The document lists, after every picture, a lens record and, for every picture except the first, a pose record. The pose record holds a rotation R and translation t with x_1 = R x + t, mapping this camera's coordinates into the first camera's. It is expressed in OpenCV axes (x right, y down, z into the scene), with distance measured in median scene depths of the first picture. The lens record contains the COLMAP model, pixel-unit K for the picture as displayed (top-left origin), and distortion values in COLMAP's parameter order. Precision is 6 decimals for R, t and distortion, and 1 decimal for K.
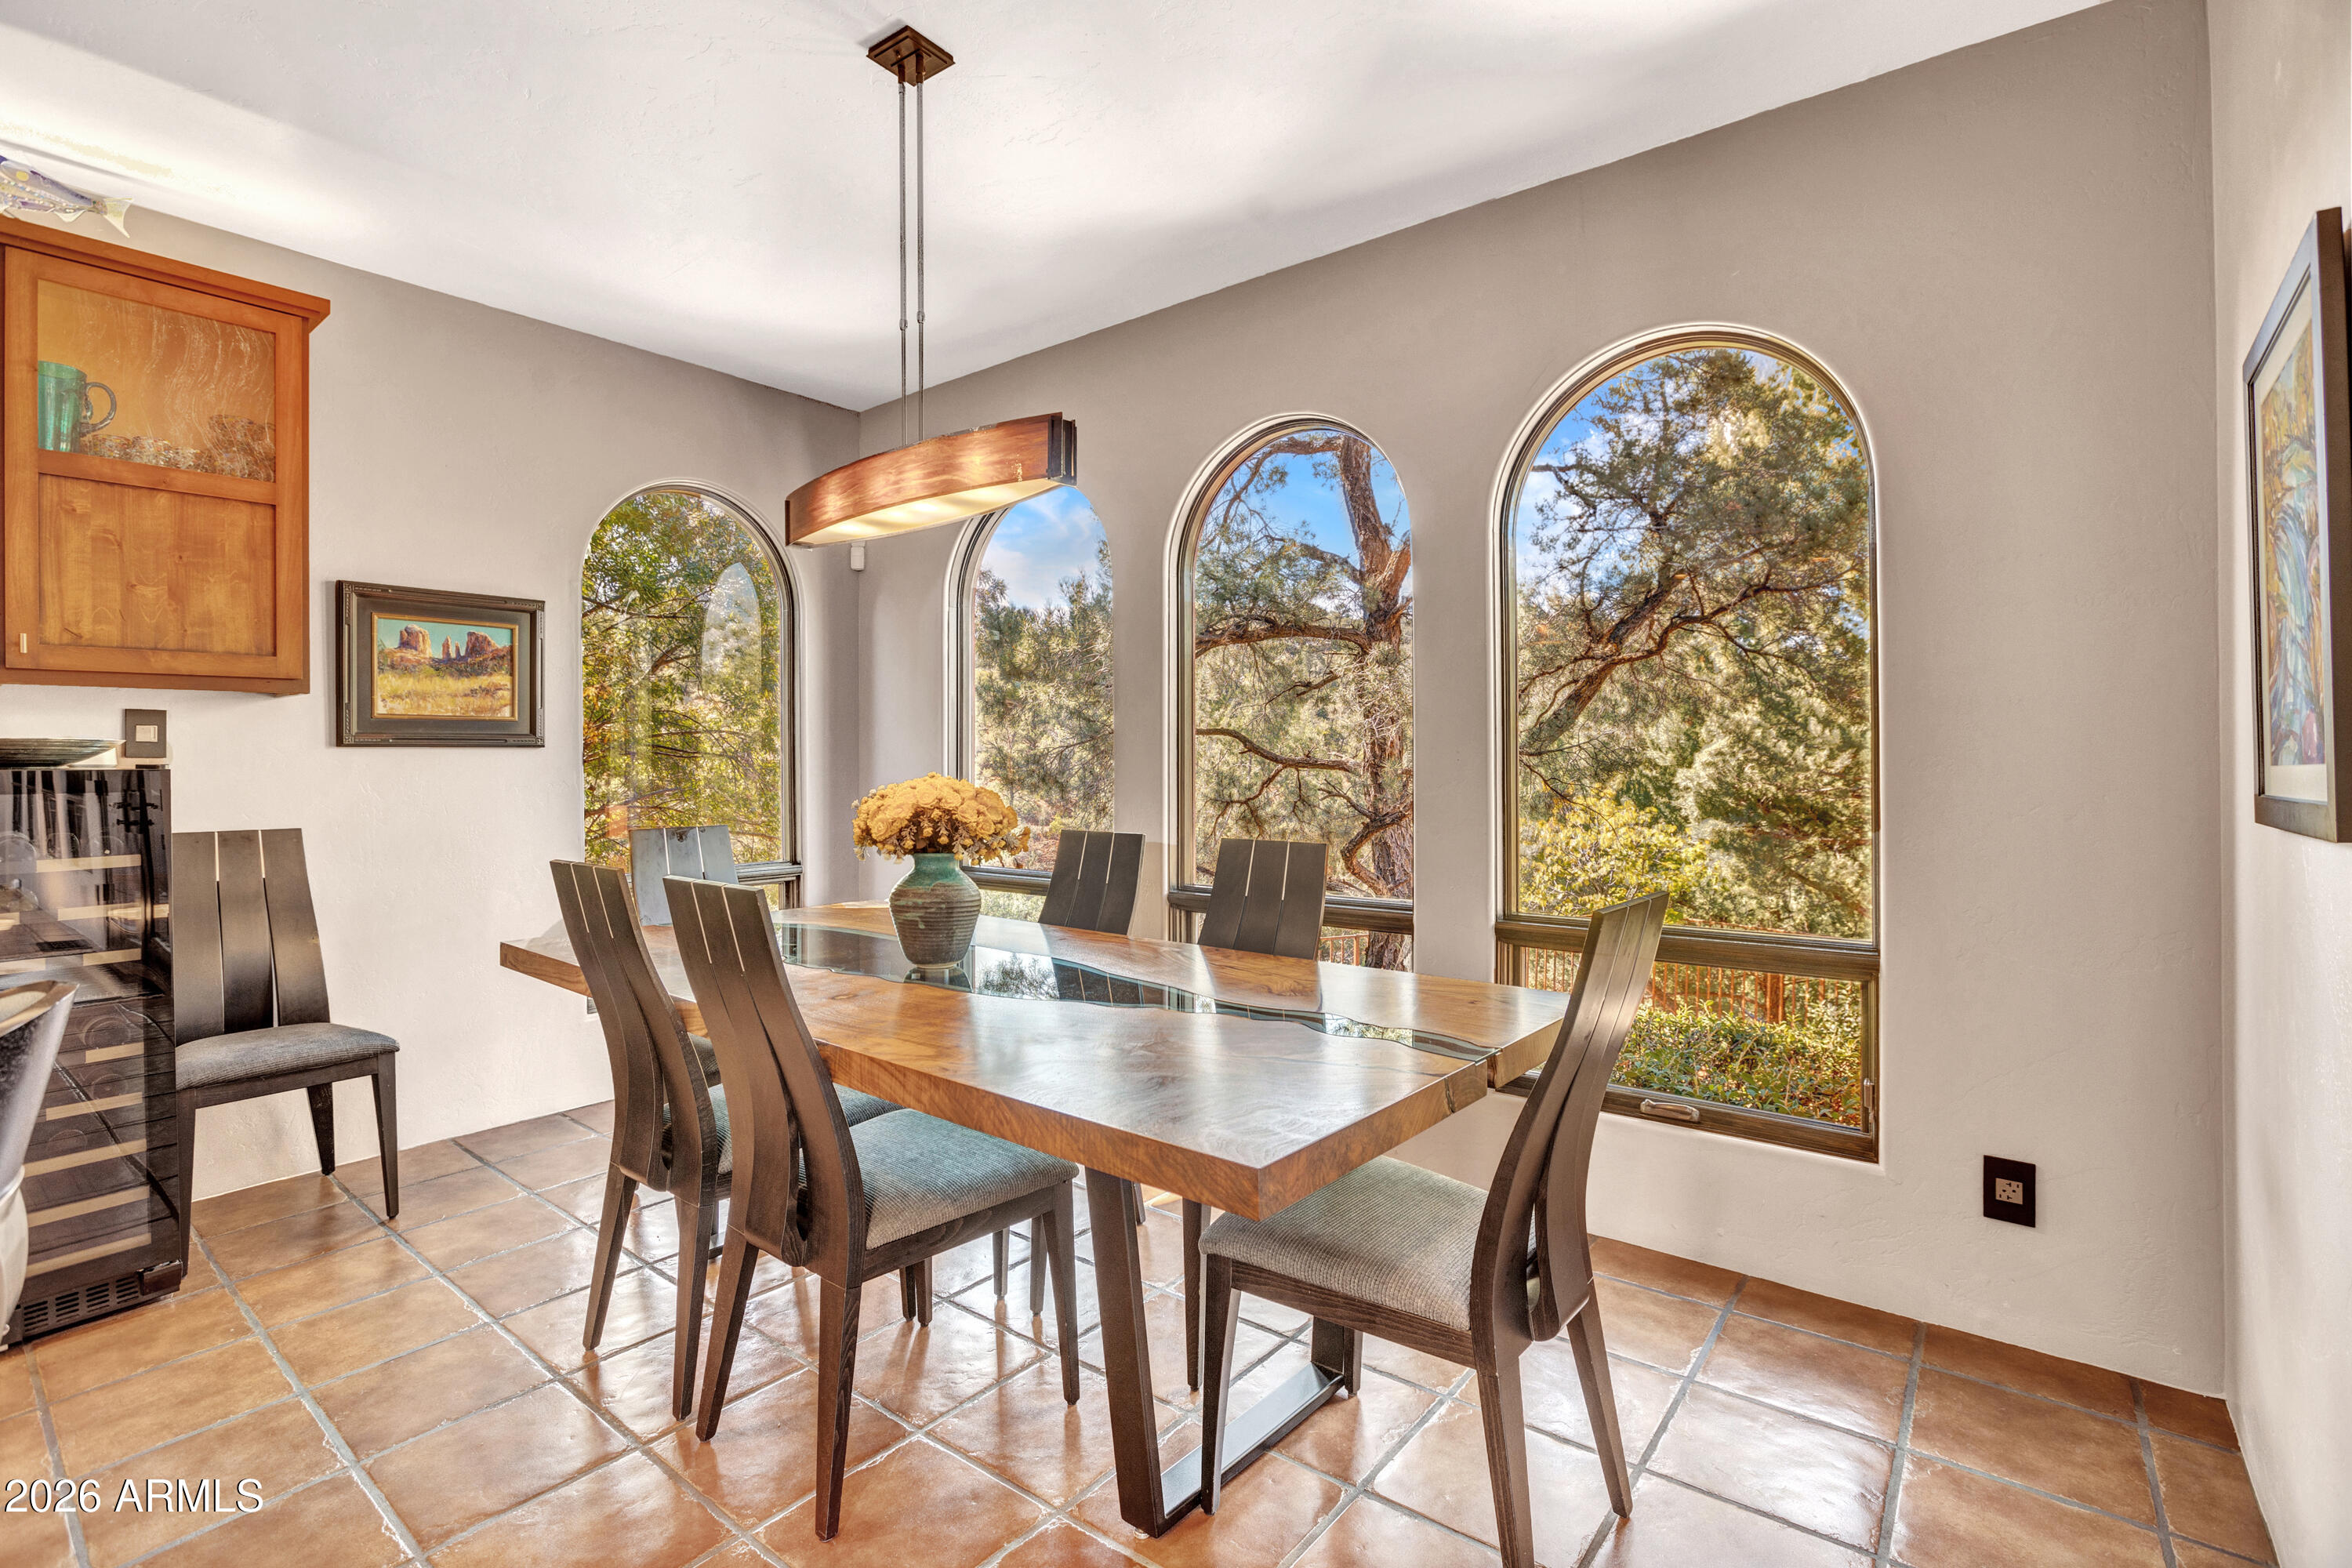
lens RADIAL K [[1099.4, 0, 1147.7], [0, 1099.4, 755.8], [0, 0, 1]] dist [-0.028125, 0.000278]
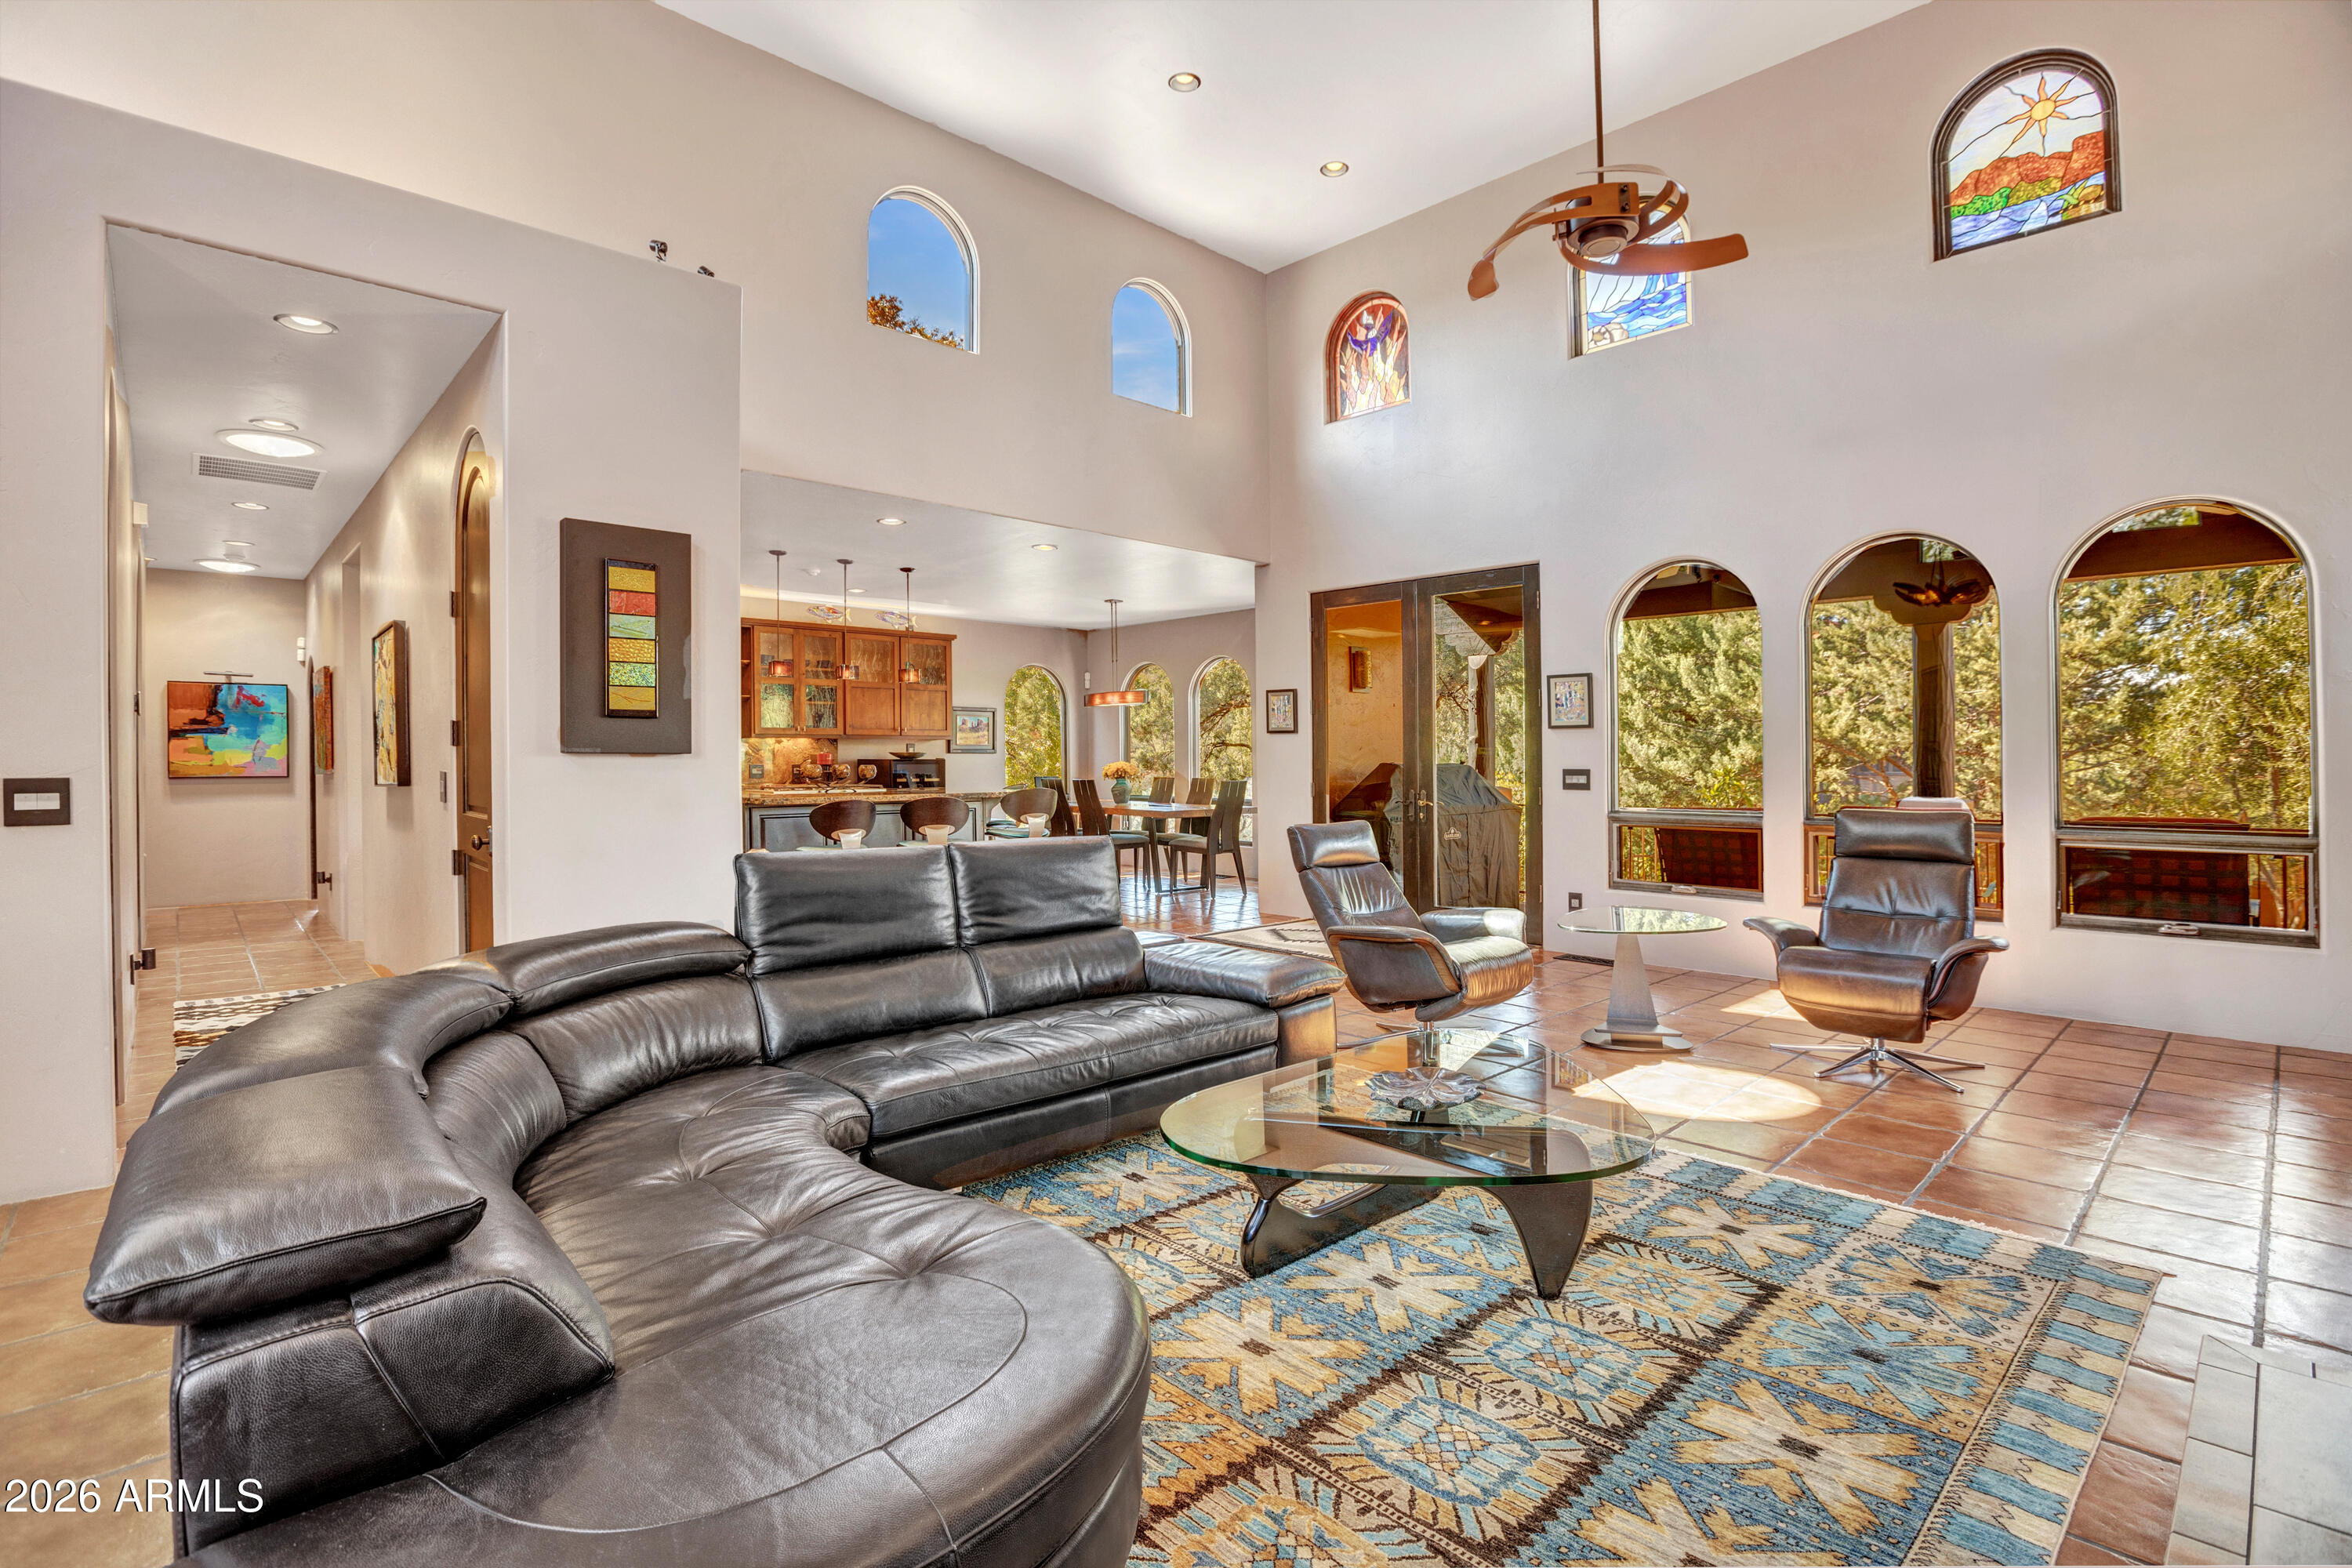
lens RADIAL K [[1099.4, 0, 1147.7], [0, 1099.4, 755.8], [0, 0, 1]] dist [-0.028125, 0.000278]
pose [[0.991080, -0.000922, -0.133264, 0.407566], [0.000625, 0.999997, -0.002264, 0.005516], [0.133266, 0.002161, 0.991078, -2.790360]]
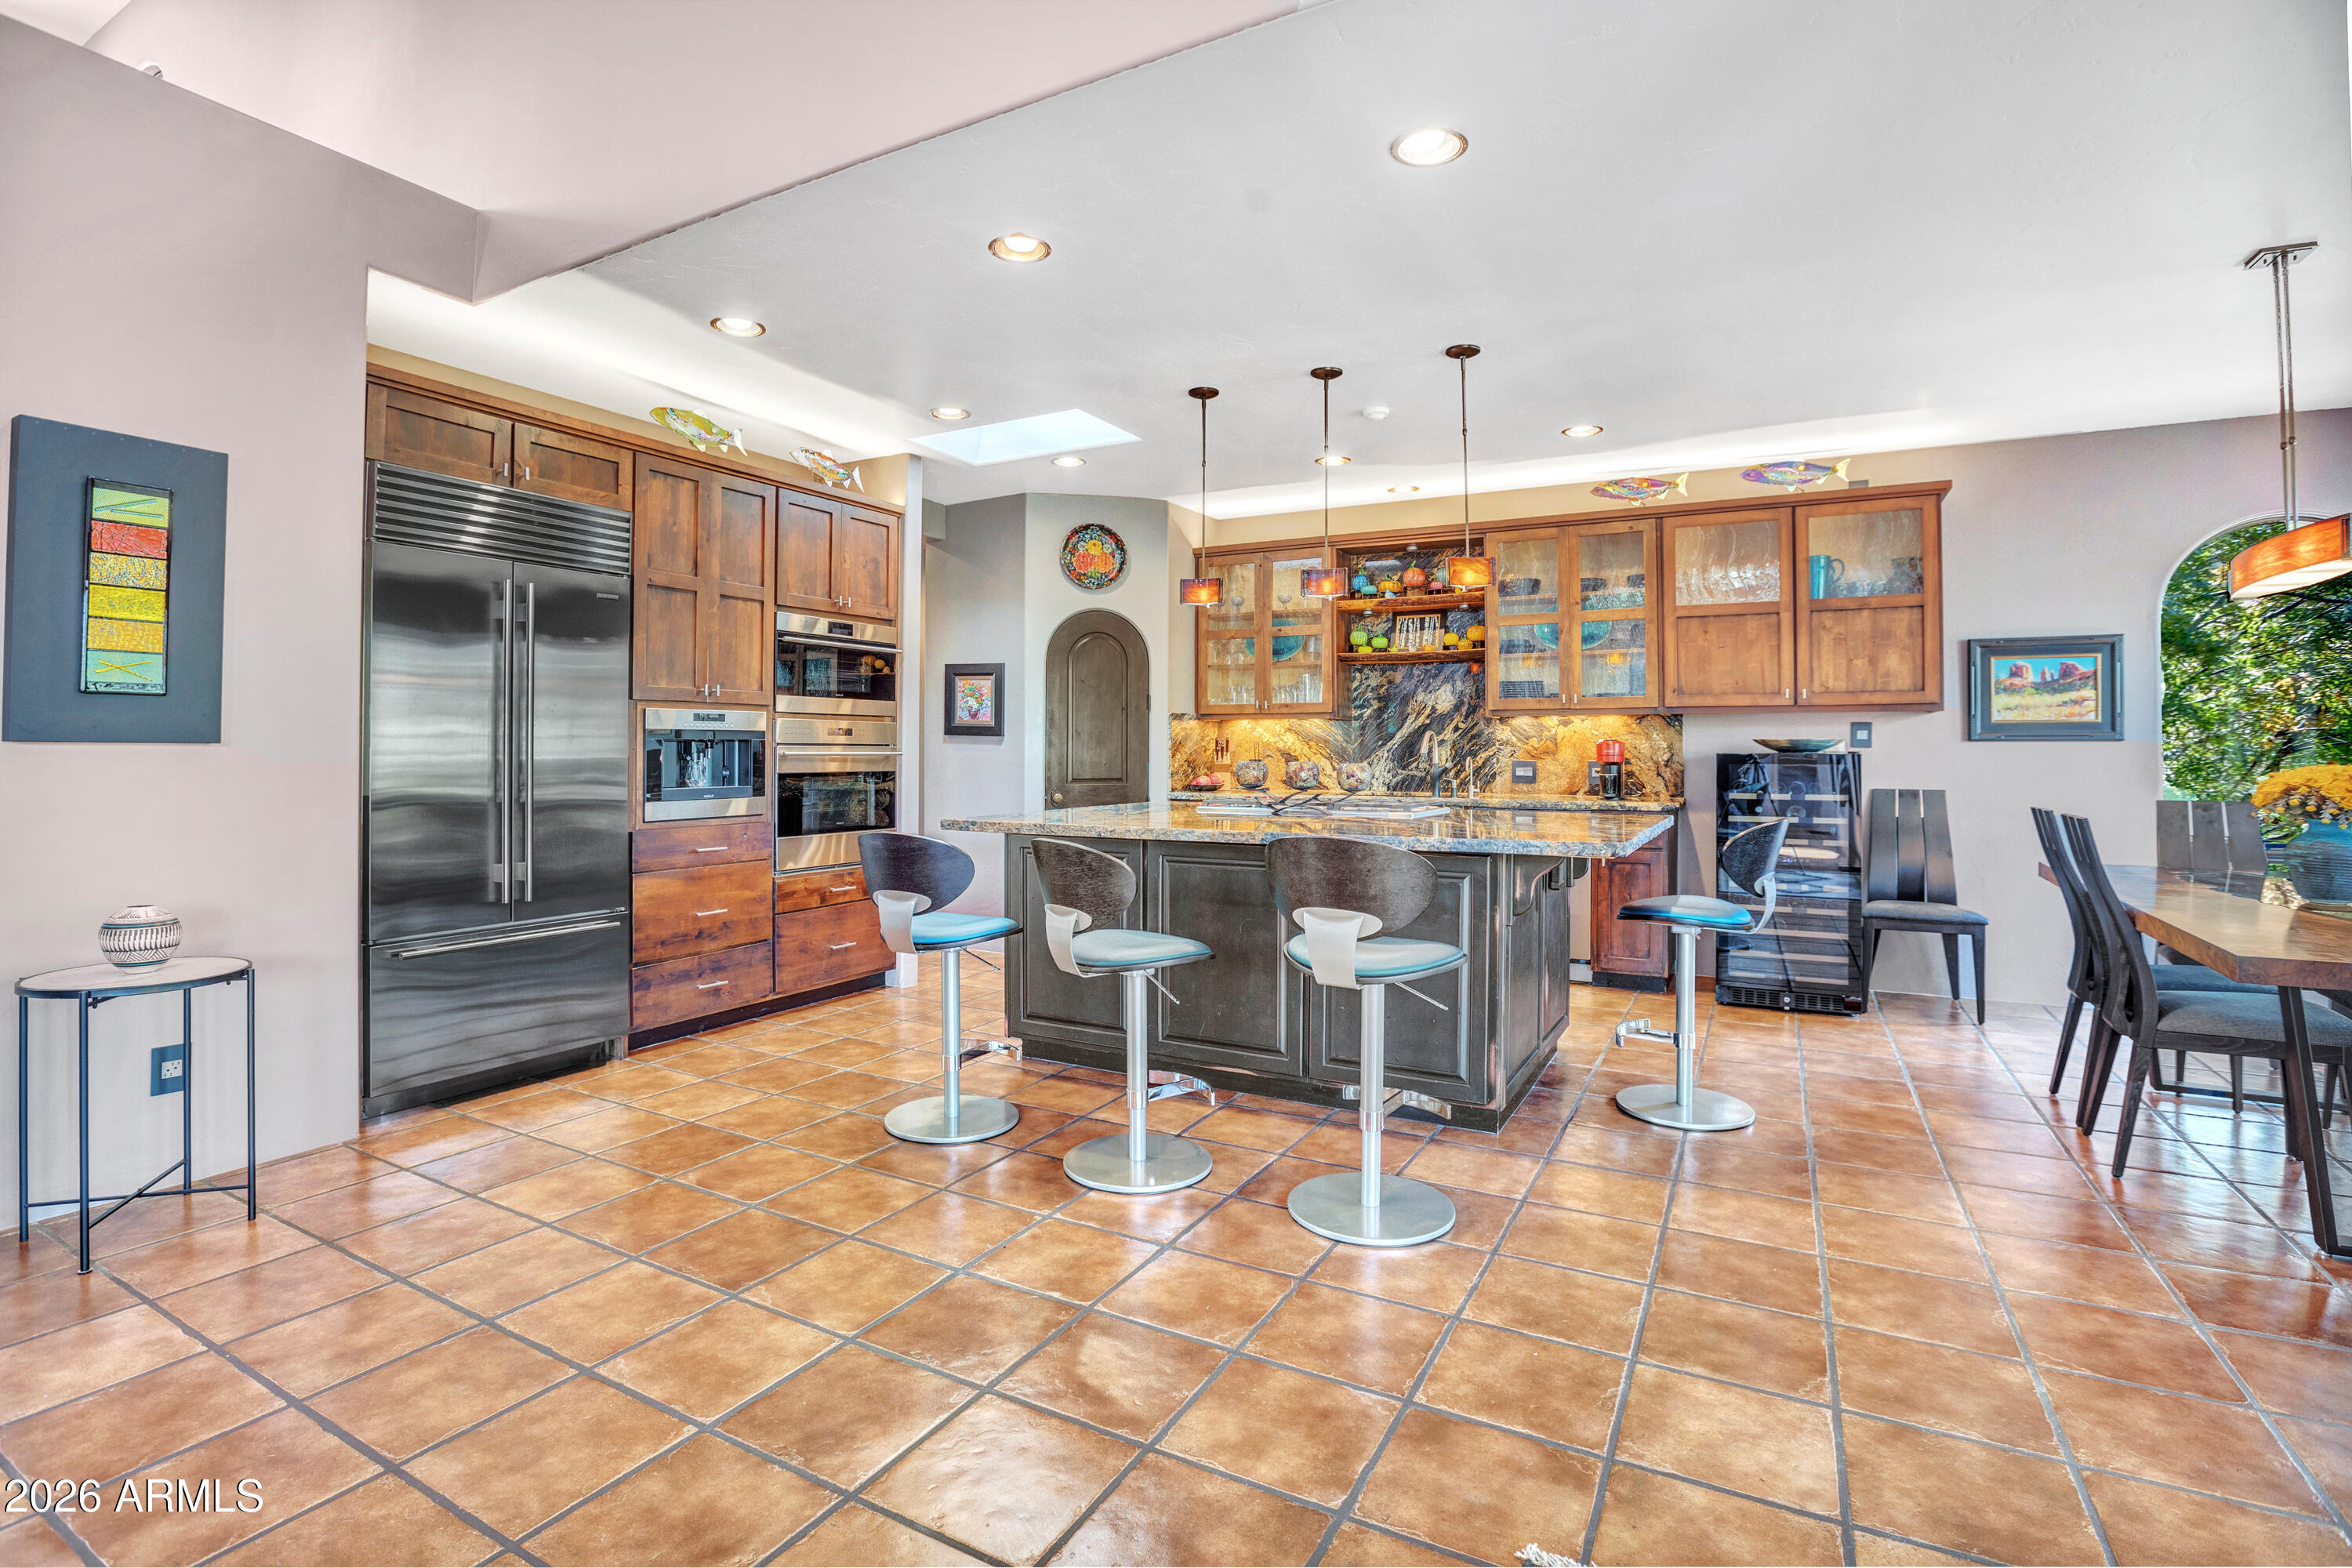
lens RADIAL K [[1099.4, 0, 1147.7], [0, 1099.4, 755.8], [0, 0, 1]] dist [-0.028125, 0.000278]
pose [[0.176111, 0.009959, -0.984320, 0.715717], [-0.001093, 0.999950, 0.009922, -0.001822], [0.984370, -0.000672, 0.176113, -0.564602]]
